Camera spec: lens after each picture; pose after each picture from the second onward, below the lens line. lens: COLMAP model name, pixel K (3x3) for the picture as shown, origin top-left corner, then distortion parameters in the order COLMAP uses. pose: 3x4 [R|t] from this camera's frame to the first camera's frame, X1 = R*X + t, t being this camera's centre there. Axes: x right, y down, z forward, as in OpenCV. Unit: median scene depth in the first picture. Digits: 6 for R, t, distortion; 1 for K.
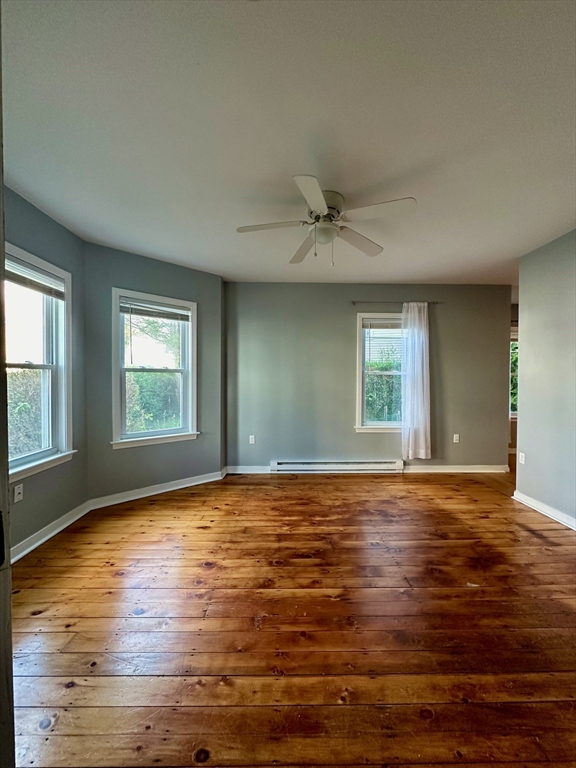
lens RADIAL K [[305.6, 0, 288.7], [0, 305.6, 383.1], [0, 0, 1]] dist [-0.003822, 0.000708]
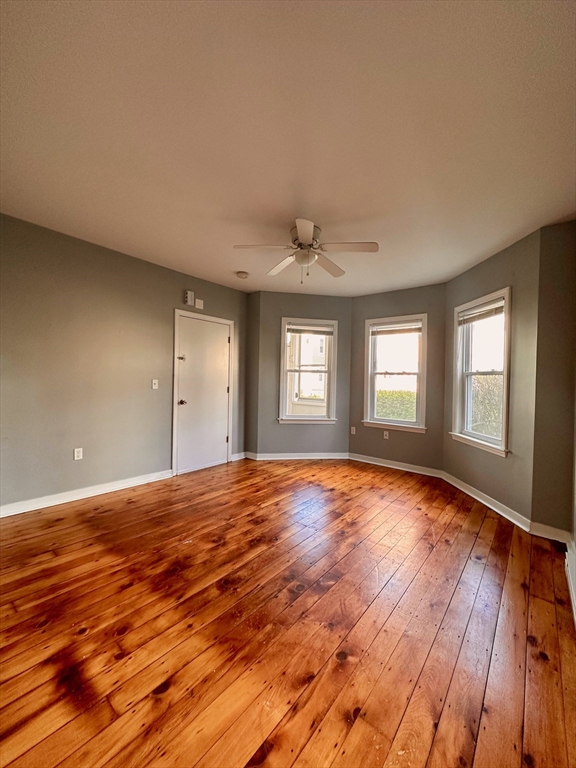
lens RADIAL K [[305.6, 0, 288.7], [0, 305.6, 383.1], [0, 0, 1]] dist [-0.003822, 0.000708]
pose [[-0.647974, -0.011592, -0.761574, 0.870633], [-0.041218, 0.998953, 0.019864, -0.004448], [0.760546, 0.044262, -0.647773, 1.410900]]
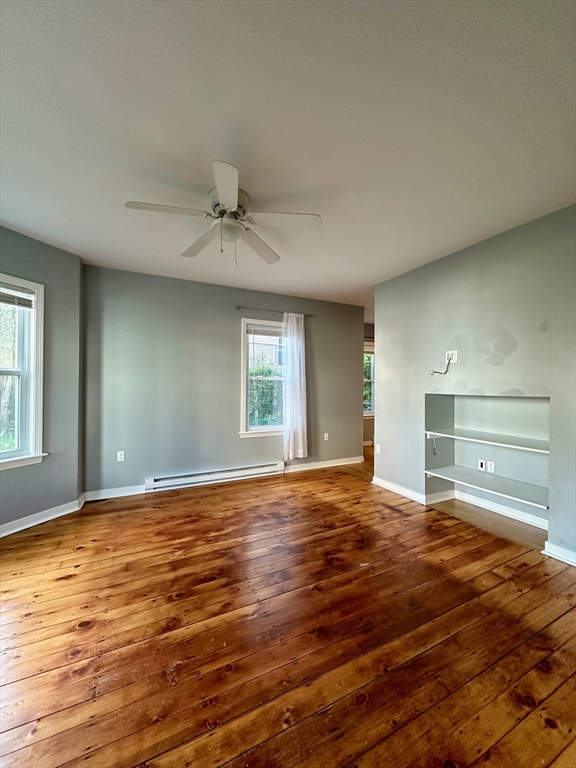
lens RADIAL K [[305.6, 0, 288.7], [0, 305.6, 383.1], [0, 0, 1]] dist [-0.003822, 0.000708]
pose [[0.901075, 0.002341, 0.433656, -0.100868], [0.005850, 0.999829, -0.017553, 0.001808], [-0.433623, 0.018354, 0.900908, 0.056057]]
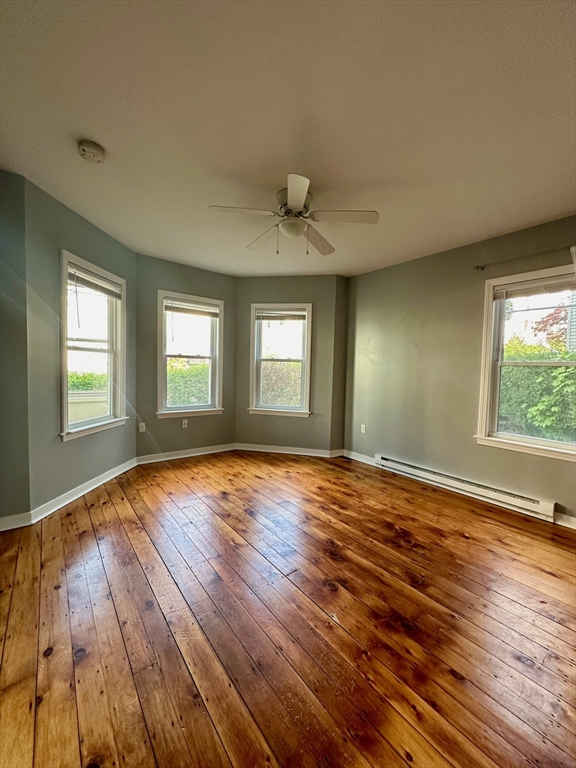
lens RADIAL K [[305.6, 0, 288.7], [0, 305.6, 383.1], [0, 0, 1]] dist [-0.003822, 0.000708]
pose [[0.603482, 0.052621, -0.795638, 0.782032], [-0.040129, 0.998560, 0.035604, 0.010588], [0.796366, 0.010442, 0.604725, 0.277393]]
